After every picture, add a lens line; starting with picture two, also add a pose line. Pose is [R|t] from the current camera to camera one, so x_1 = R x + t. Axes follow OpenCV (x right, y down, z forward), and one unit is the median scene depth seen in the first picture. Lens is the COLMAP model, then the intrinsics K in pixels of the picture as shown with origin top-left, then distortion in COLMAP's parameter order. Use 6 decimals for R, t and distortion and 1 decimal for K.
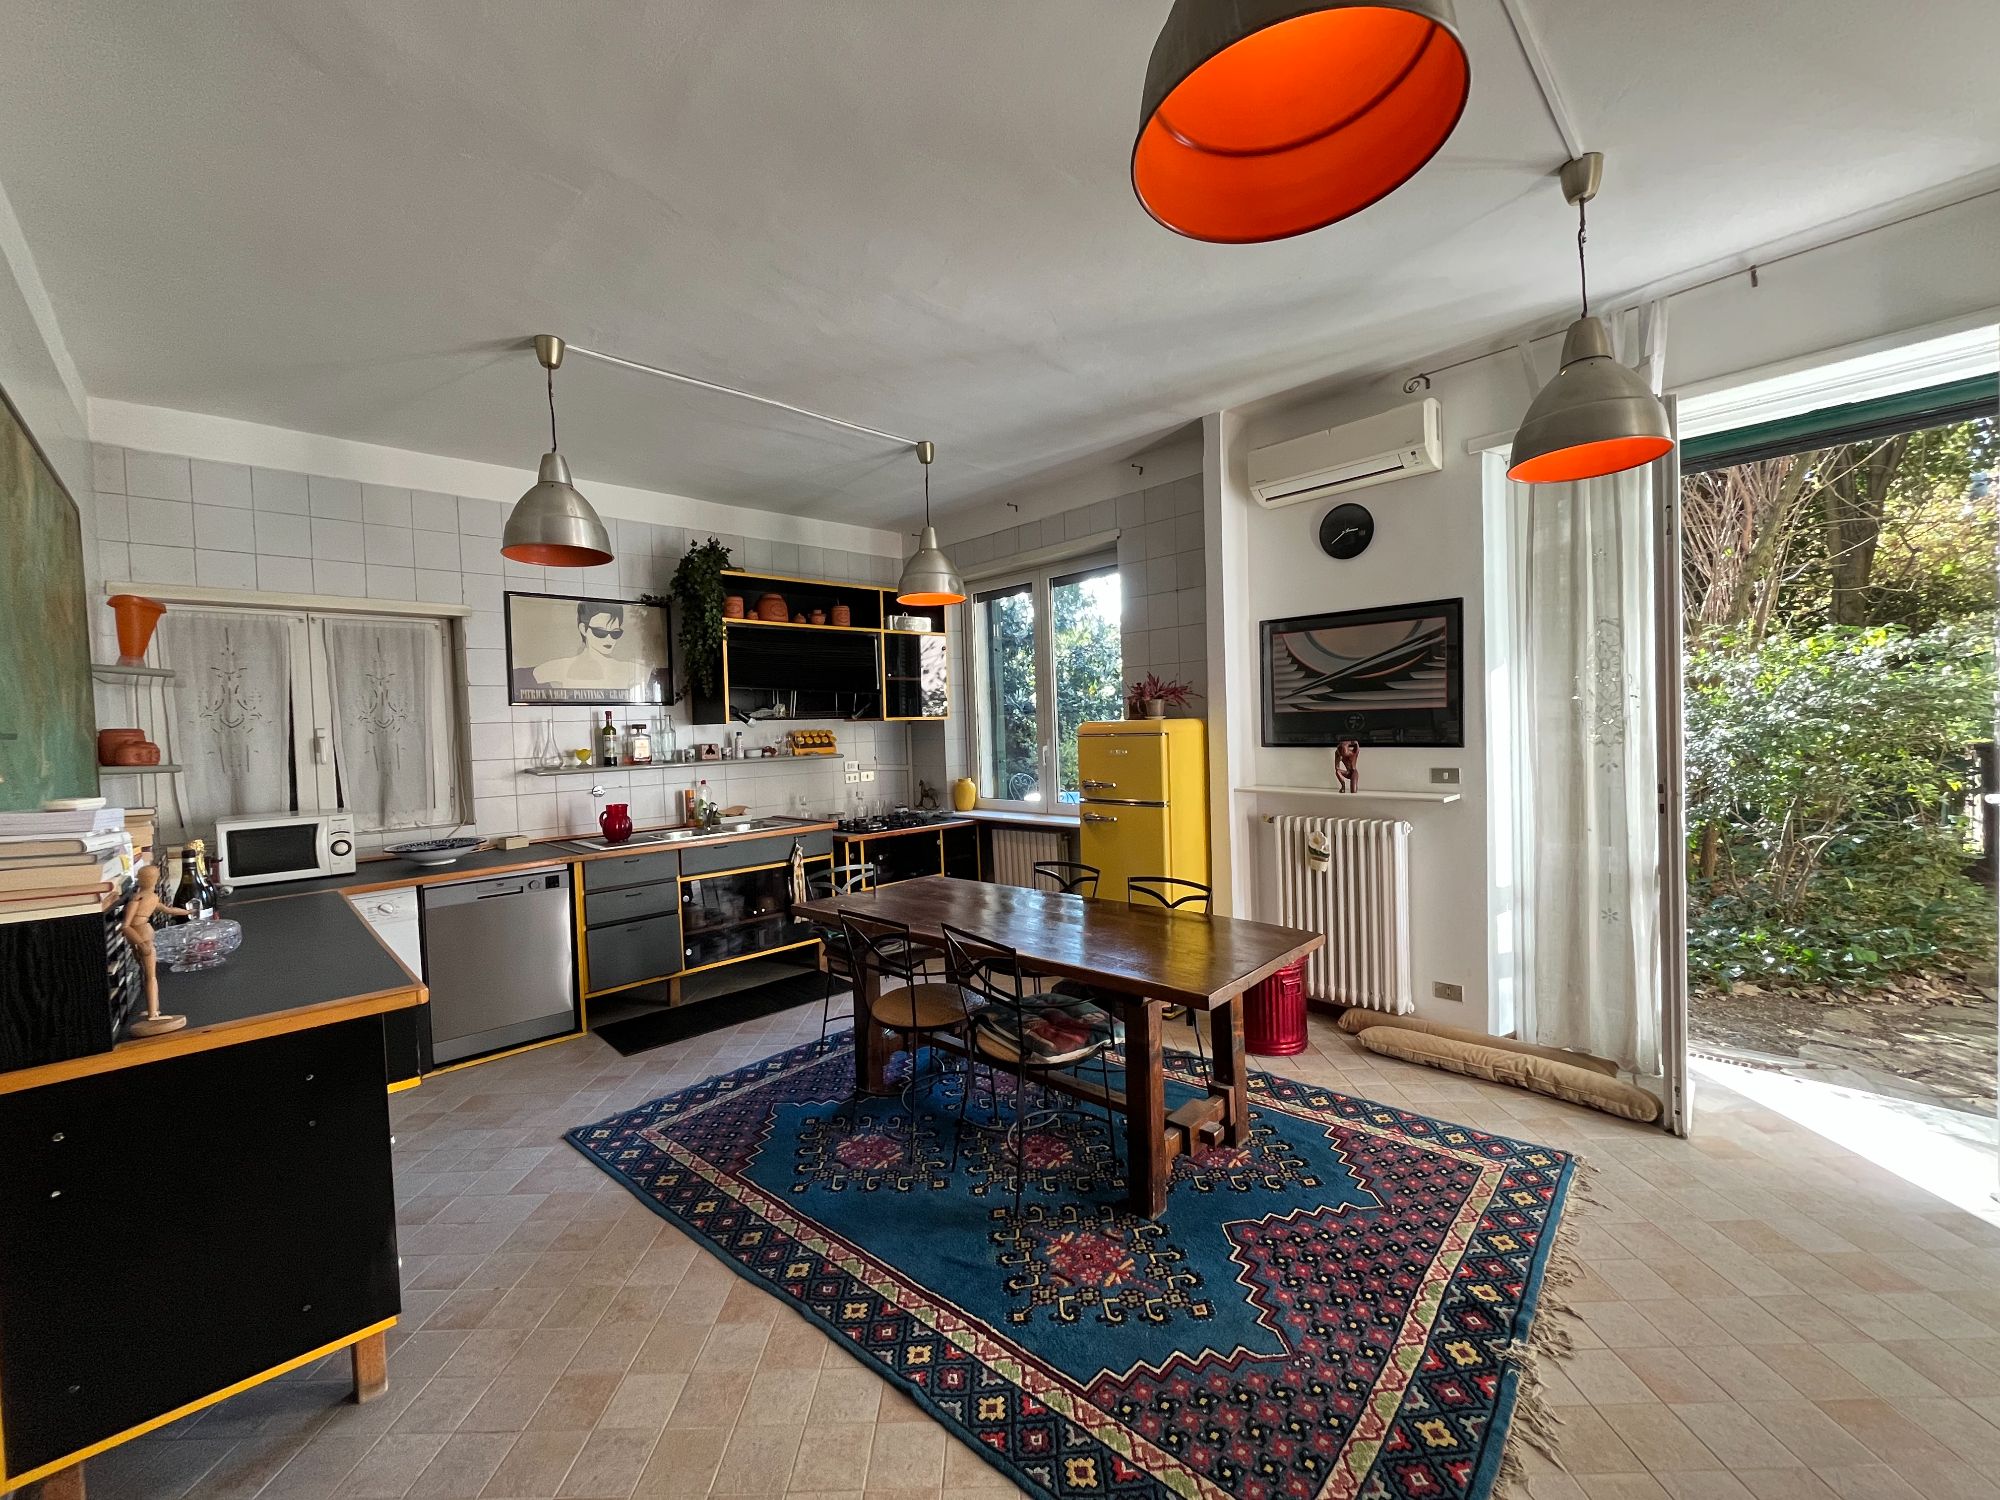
lens RADIAL K [[806.6, 0, 994.7], [0, 806.6, 750.4], [0, 0, 1]] dist [-0.005057, 0.000033]
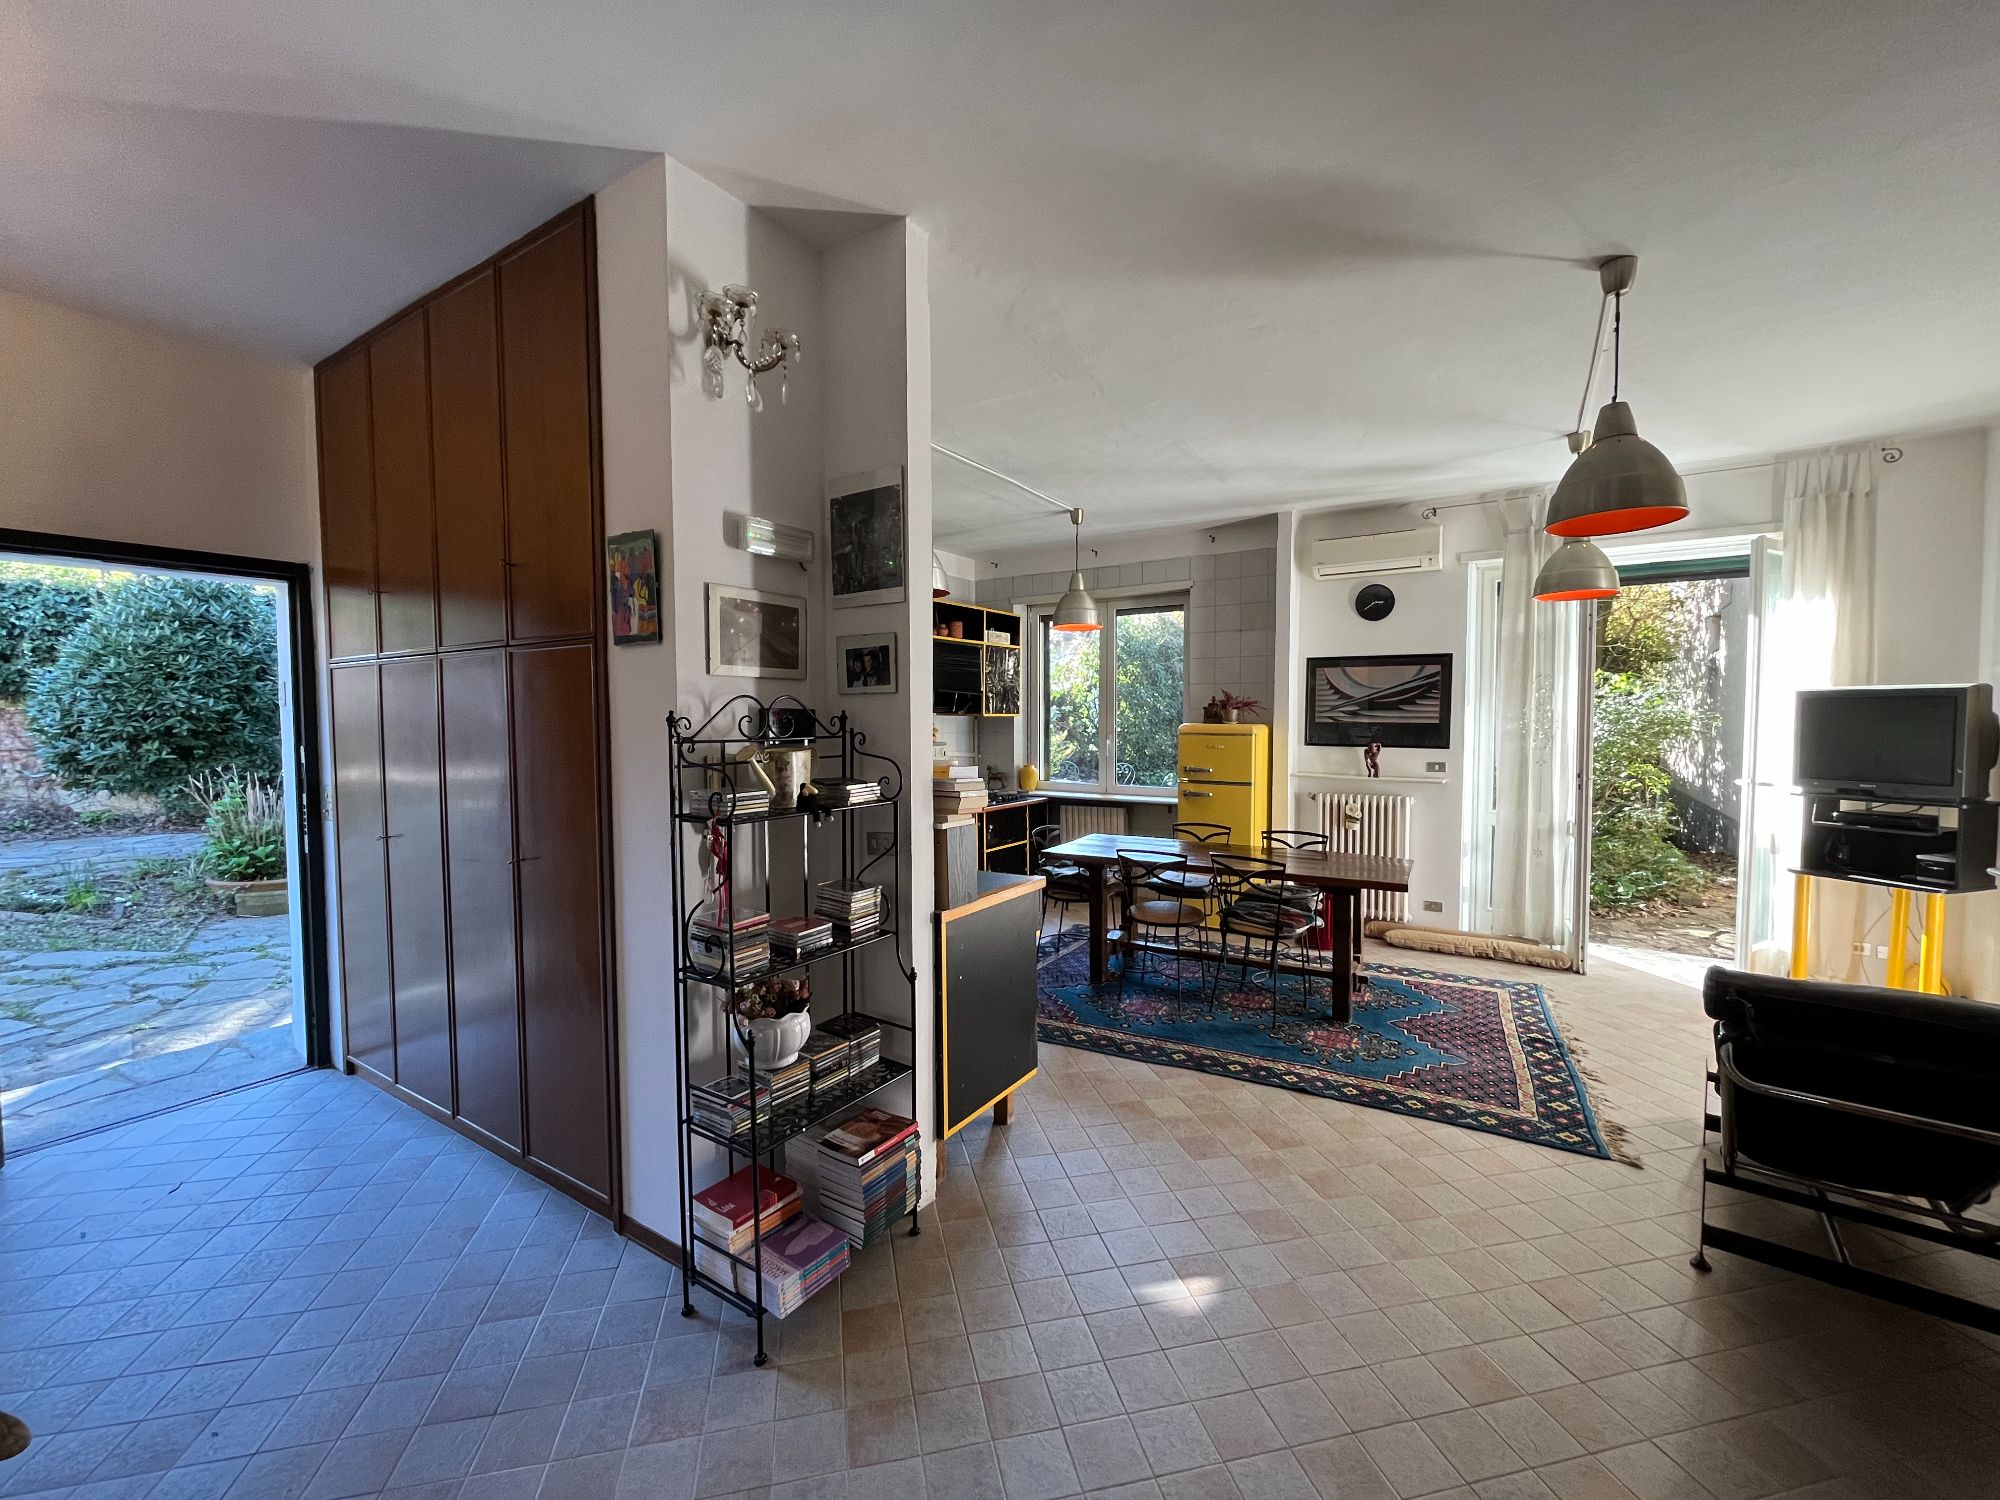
lens RADIAL K [[806.6, 0, 994.7], [0, 806.6, 750.4], [0, 0, 1]] dist [-0.005057, 0.000033]
pose [[0.973920, 0.023621, 0.225659, -0.578548], [-0.025528, 0.999659, 0.005534, 0.011503], [-0.225452, -0.011150, 0.974191, -0.298105]]
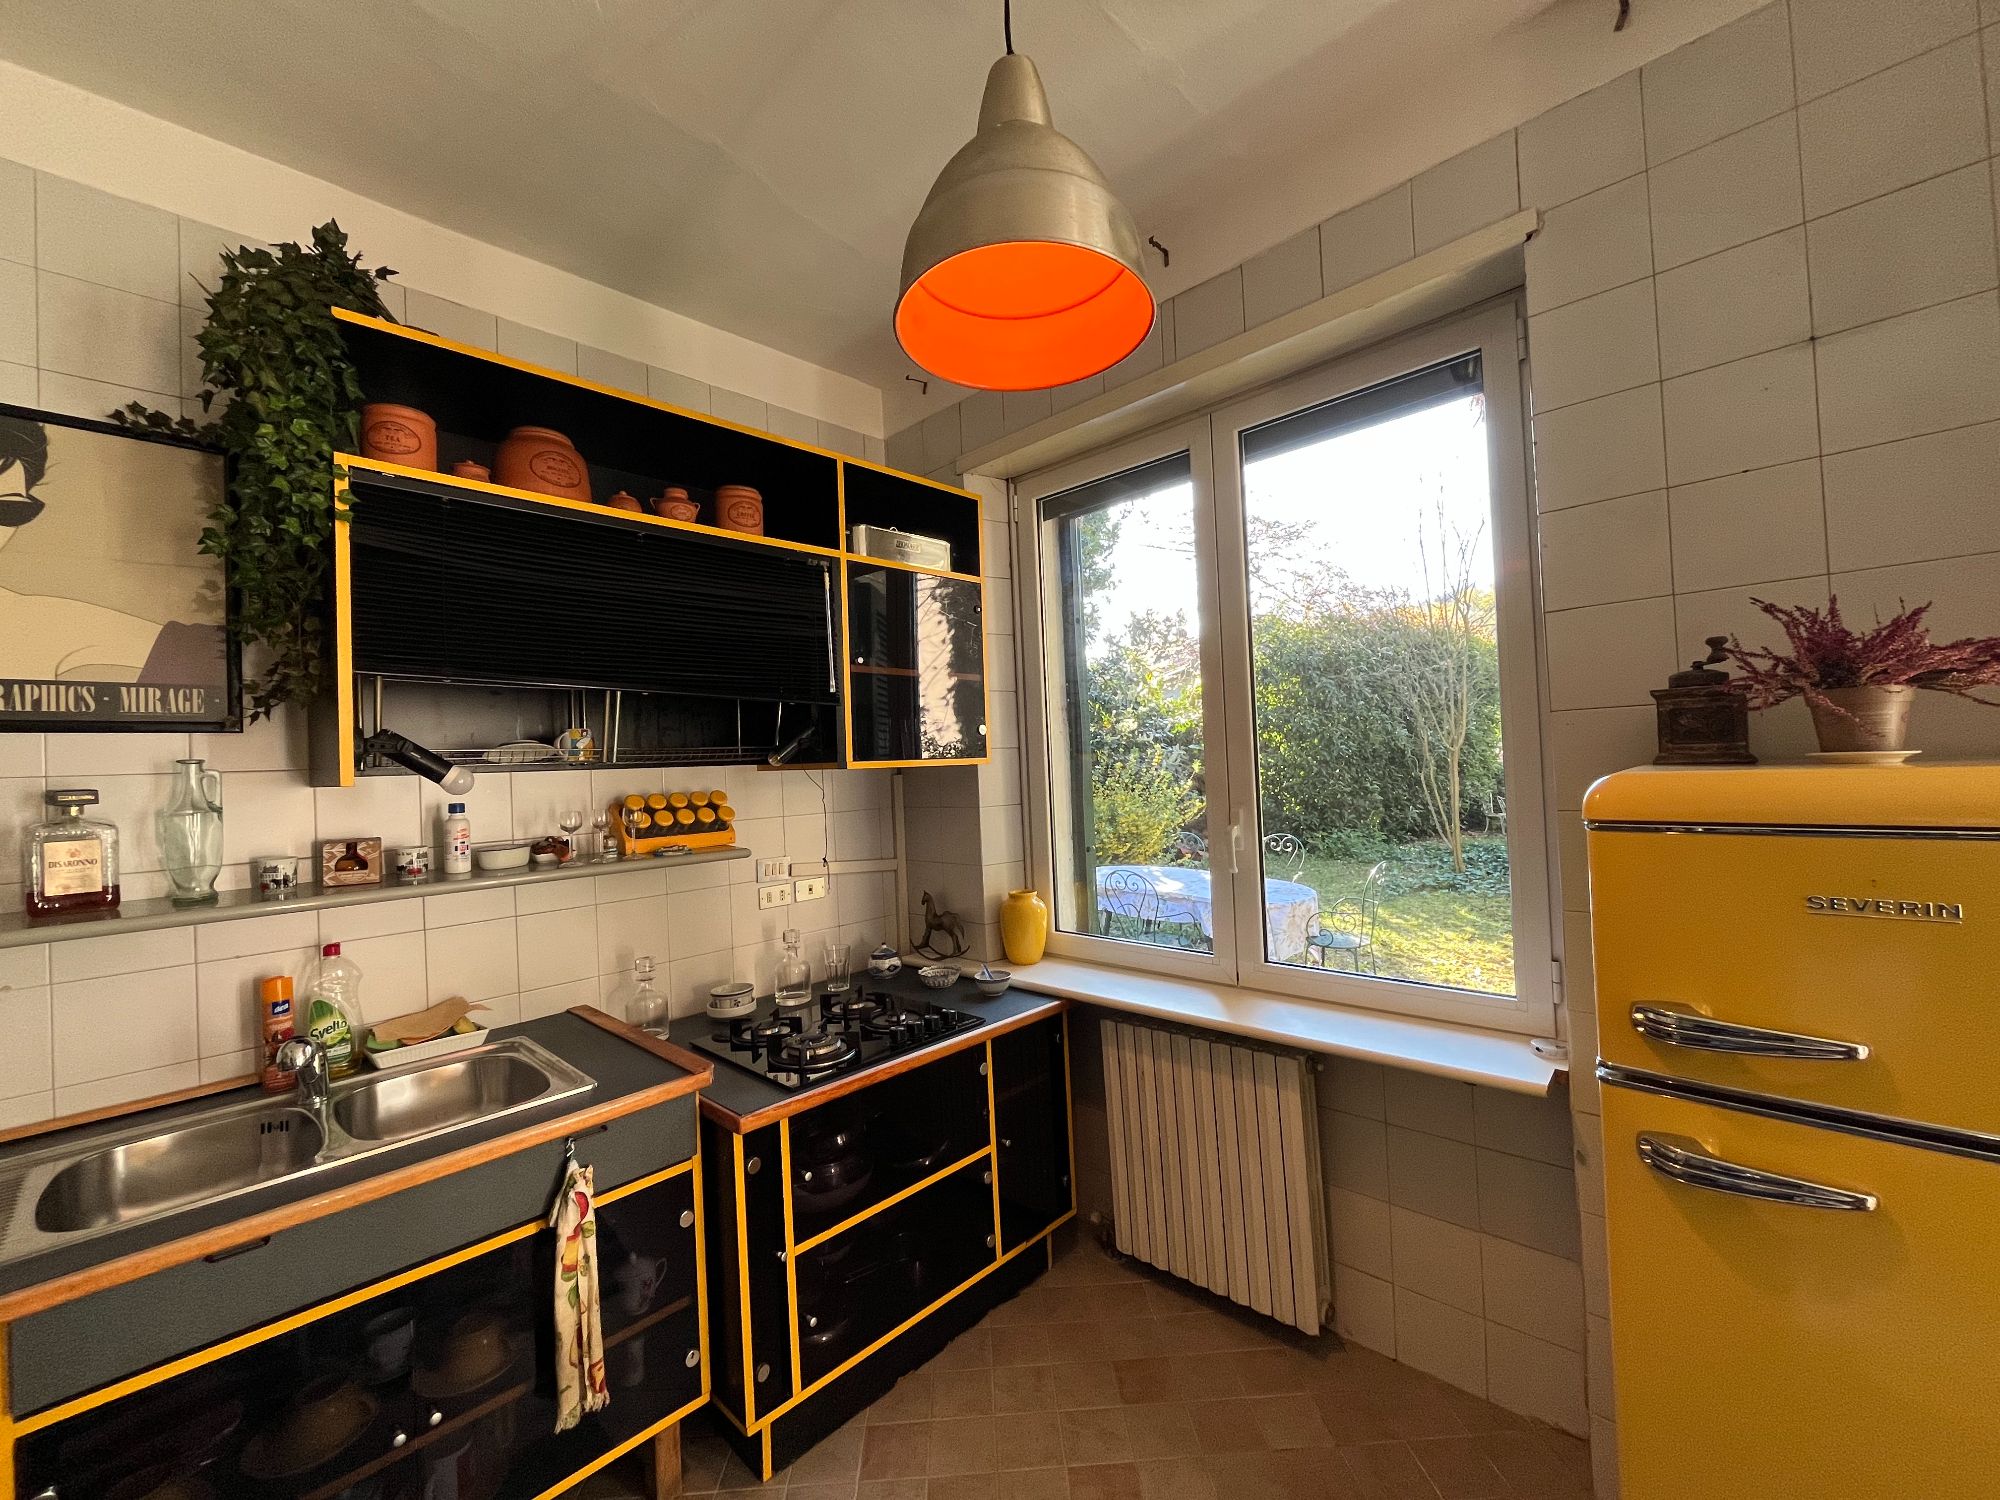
lens RADIAL K [[806.6, 0, 994.7], [0, 806.6, 750.4], [0, 0, 1]] dist [-0.005057, 0.000033]
pose [[0.998897, -0.006053, 0.046572, -0.117371], [0.008387, 0.998710, -0.050077, -0.036508], [-0.046209, 0.050412, 0.997659, 0.848234]]
